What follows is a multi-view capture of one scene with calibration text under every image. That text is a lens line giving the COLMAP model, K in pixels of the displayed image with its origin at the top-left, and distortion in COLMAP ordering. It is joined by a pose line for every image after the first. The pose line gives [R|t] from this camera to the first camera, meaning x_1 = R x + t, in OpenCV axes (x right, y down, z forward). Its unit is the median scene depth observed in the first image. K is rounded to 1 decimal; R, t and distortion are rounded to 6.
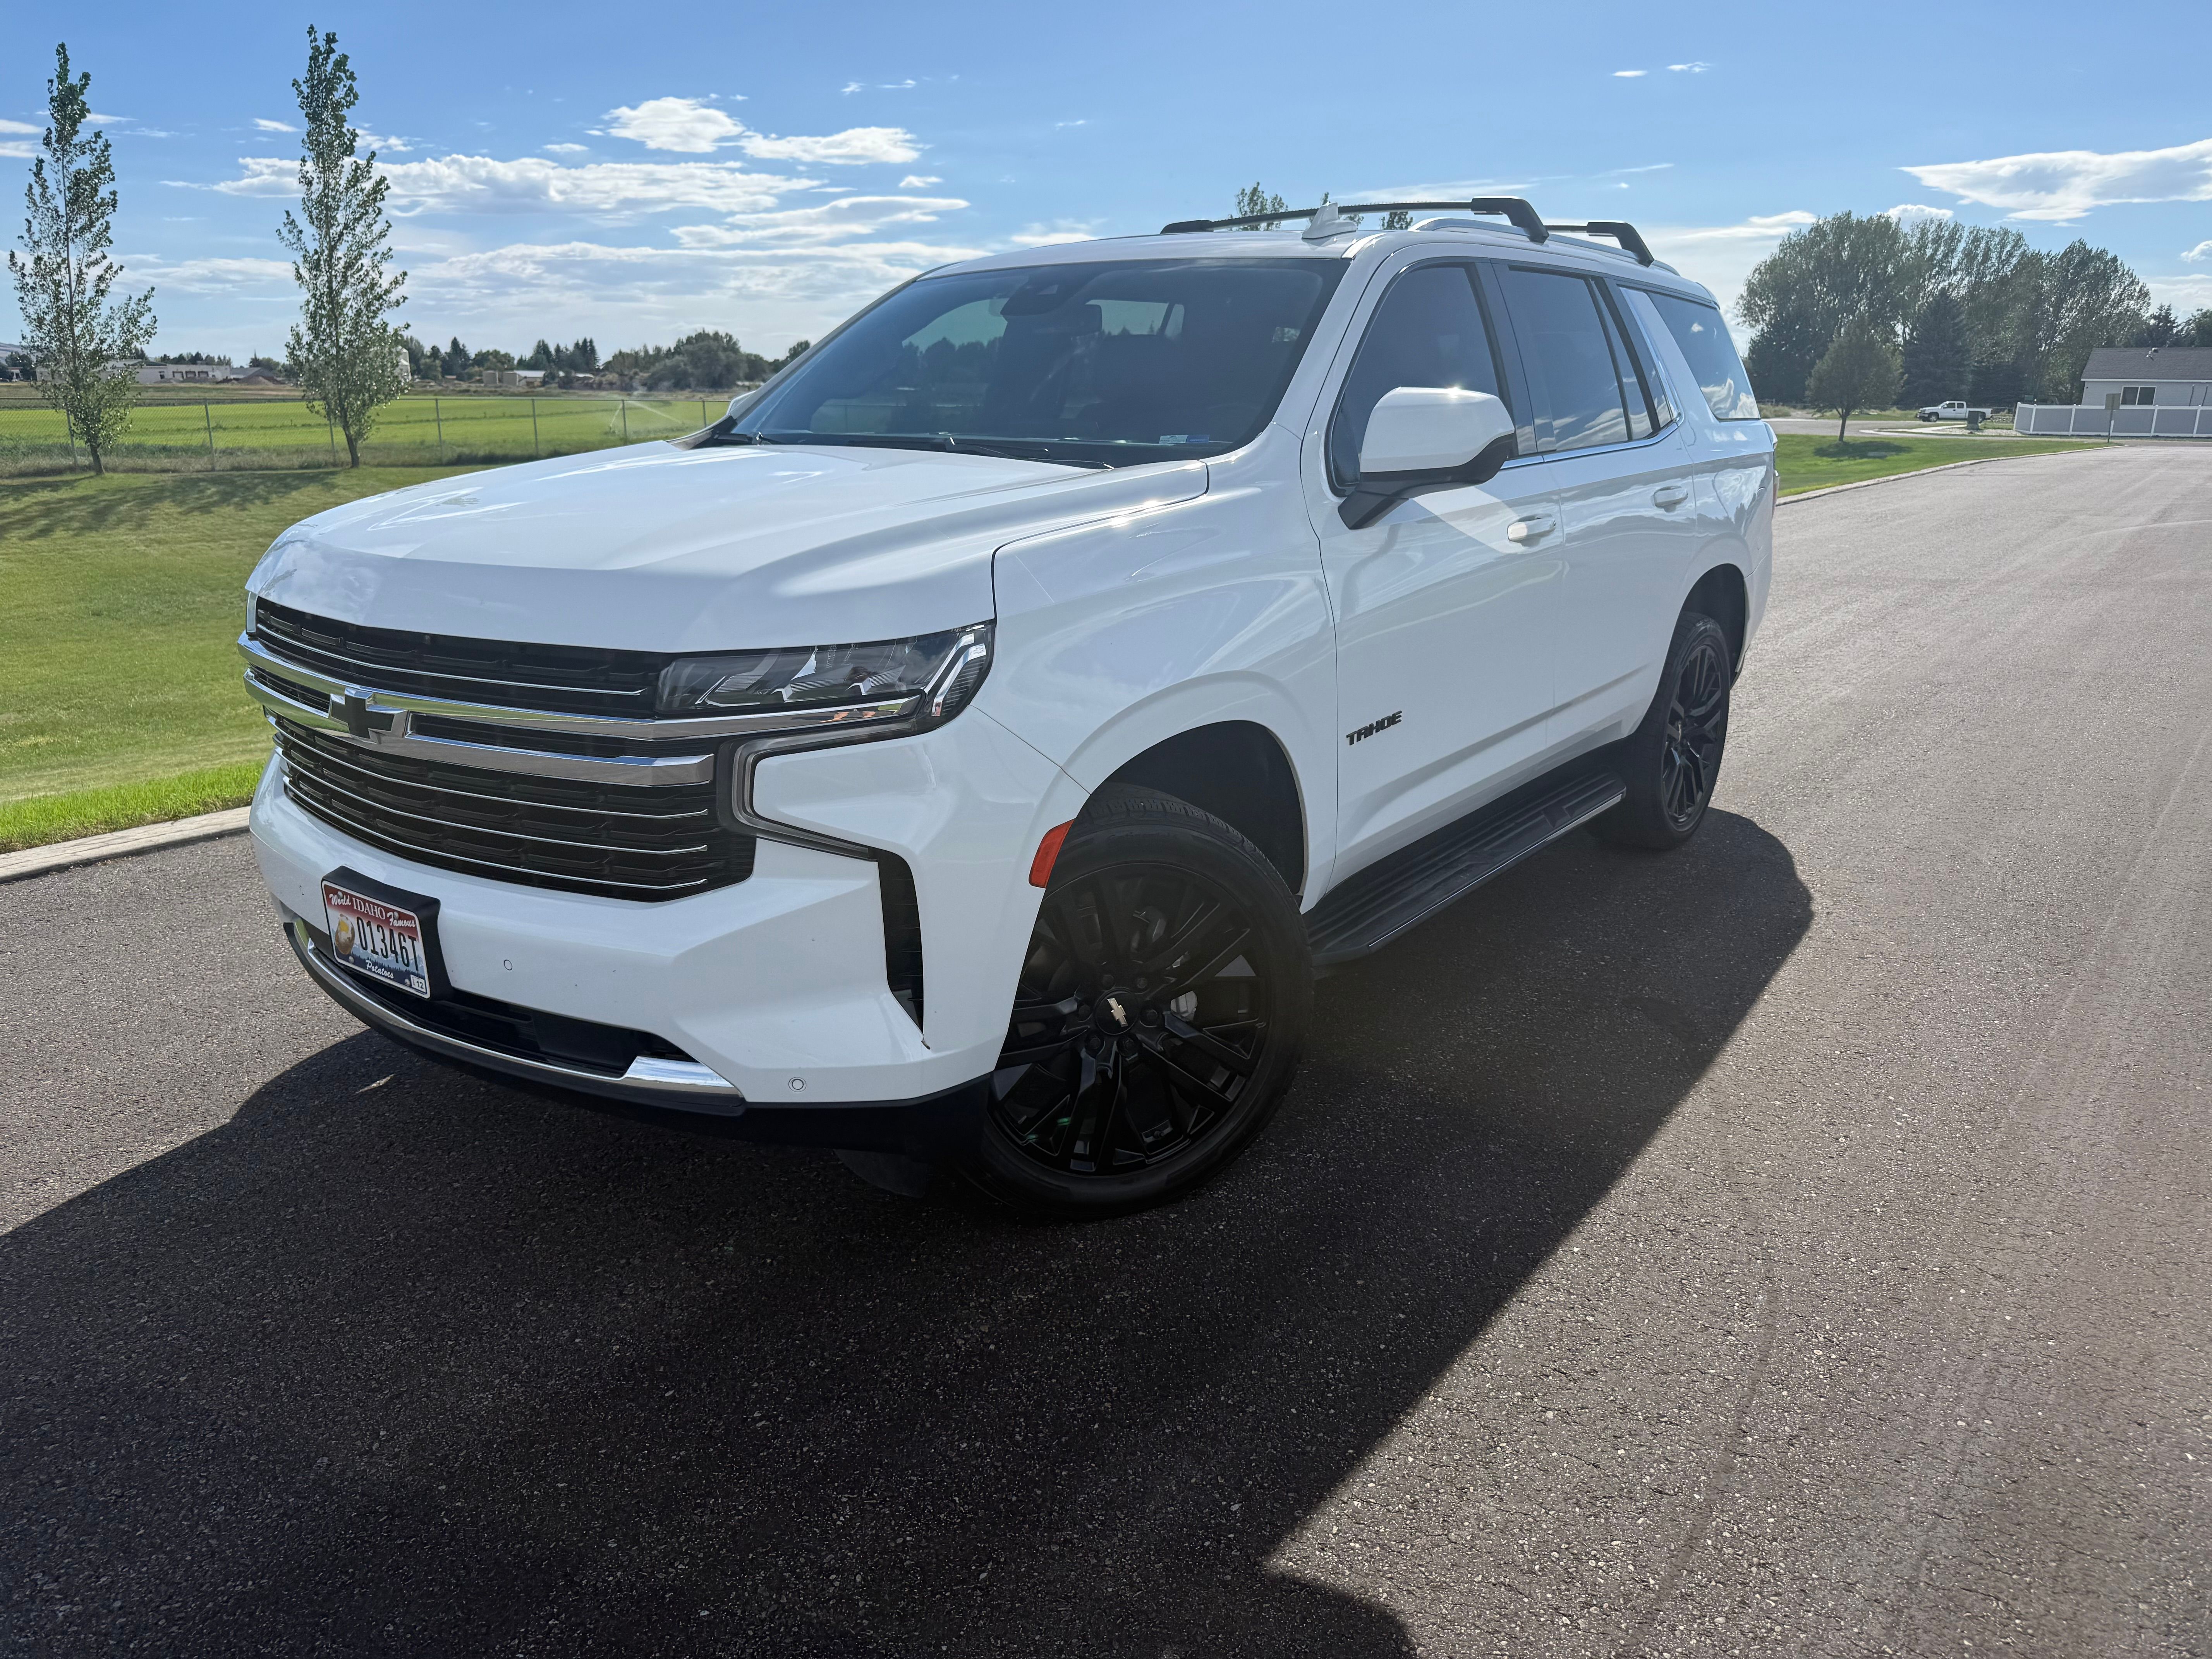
lens RADIAL K [[1547.6, 0, 1084.8], [0, 1547.6, 813.2], [0, 0, 1]] dist [0.012838, -0.027942]
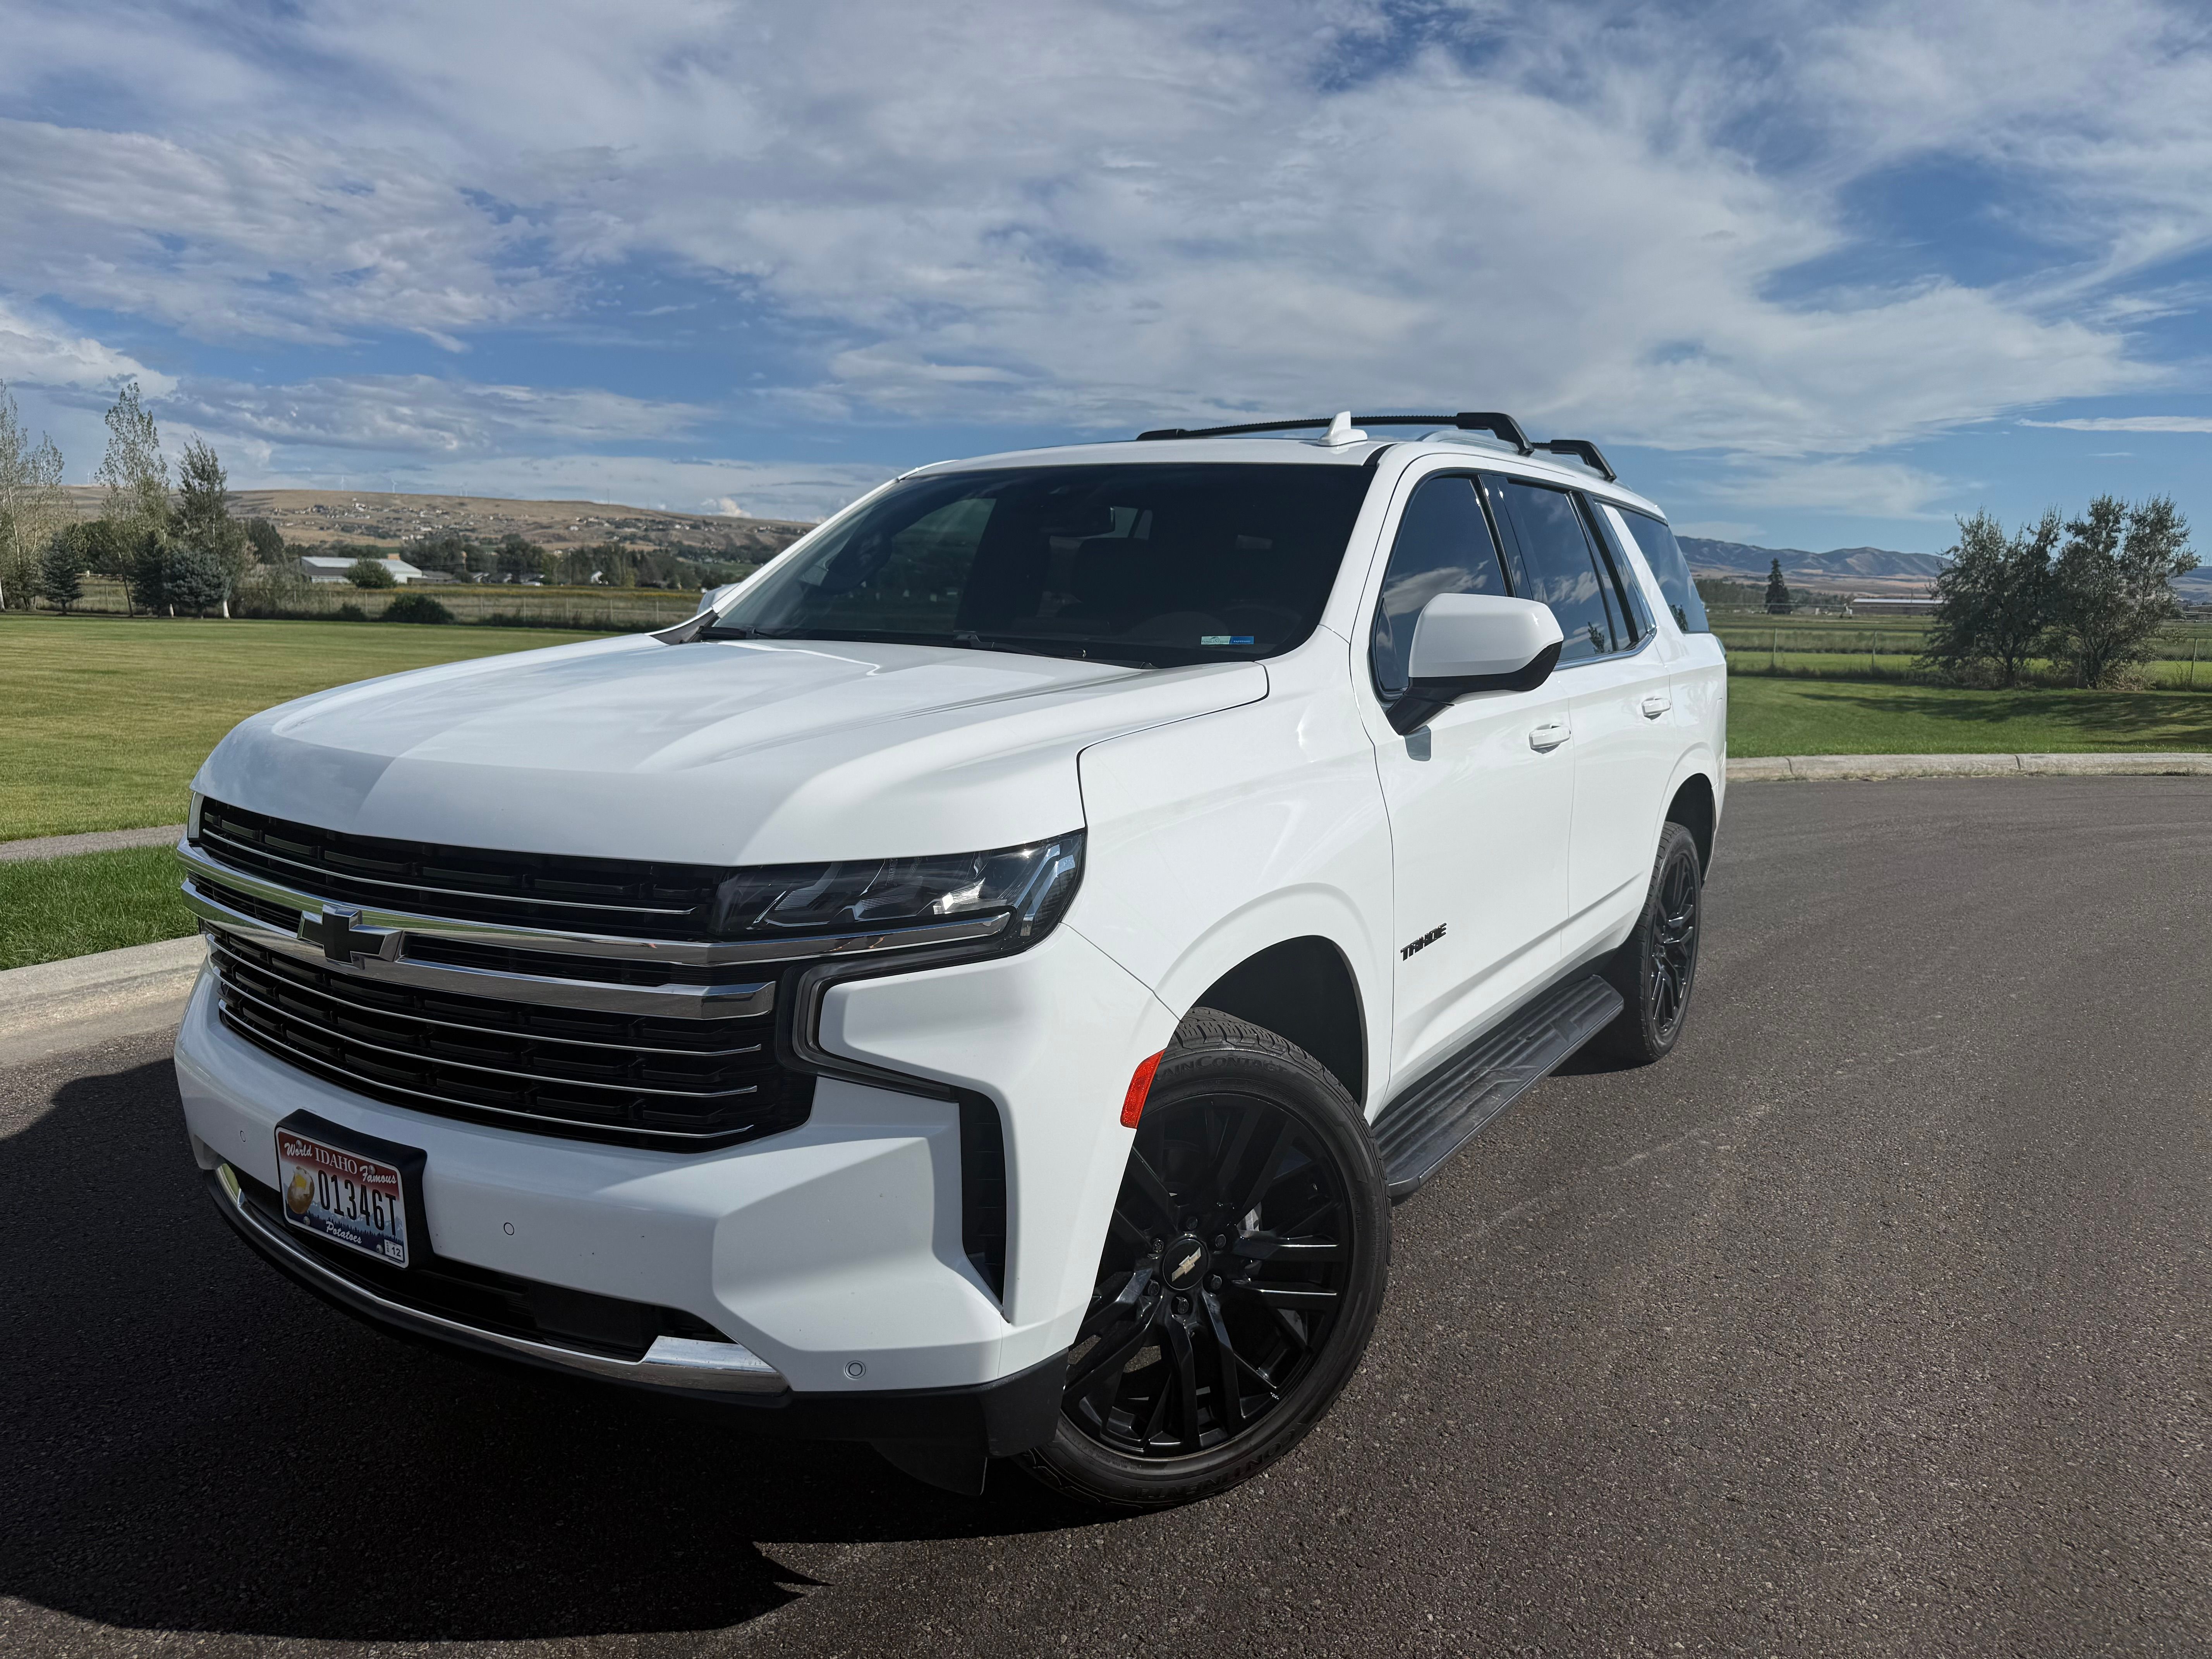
lens RADIAL K [[1550.1, 0, 1101.3], [0, 1550.1, 834.3], [0, 0, 1]] dist [0.005205, -0.012166]
pose [[0.995894, 0.005586, 0.090350, -0.114884], [0.004761, 0.993480, -0.113907, -0.017632], [-0.090397, 0.113870, 0.989375, 0.089299]]
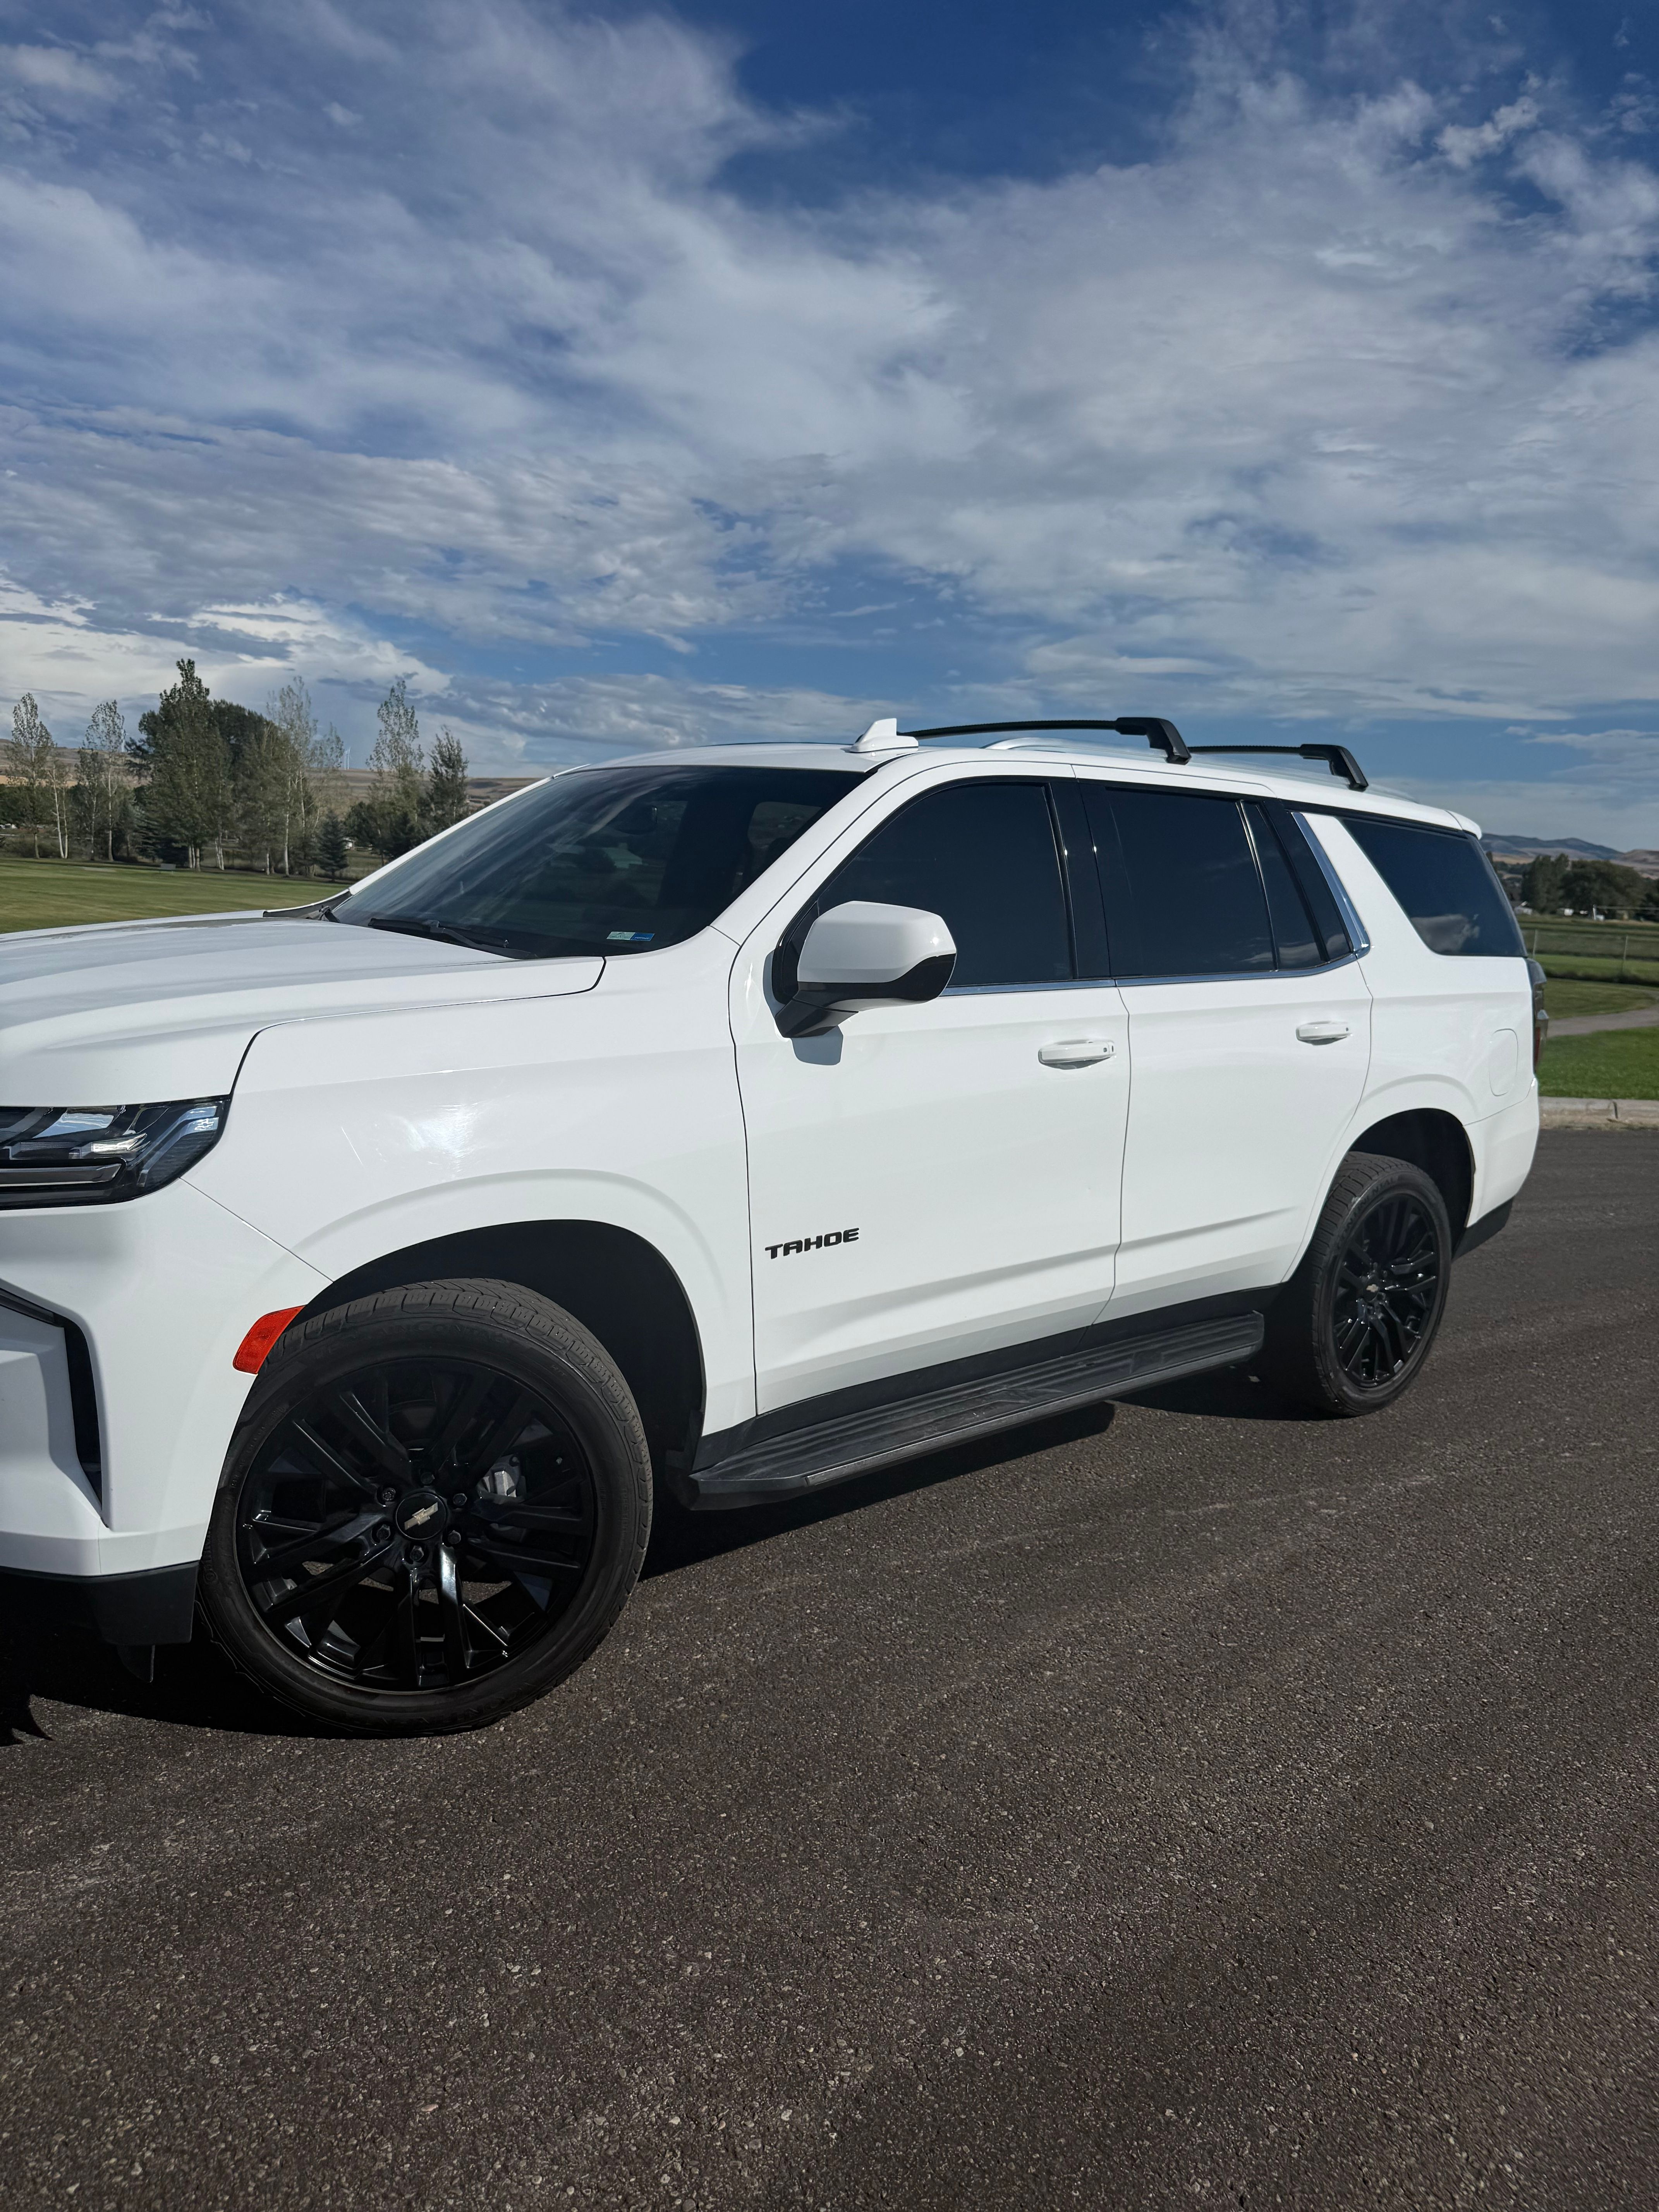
lens RADIAL K [[1552.9, 0, 829.5], [0, 1552.9, 1106.0], [0, 0, 1]] dist [0.015078, -0.022201]
pose [[0.977754, 0.079773, -0.193994, 0.457154], [-0.103157, 0.988159, -0.113579, -0.039241], [0.182636, 0.131064, 0.974406, 0.074683]]
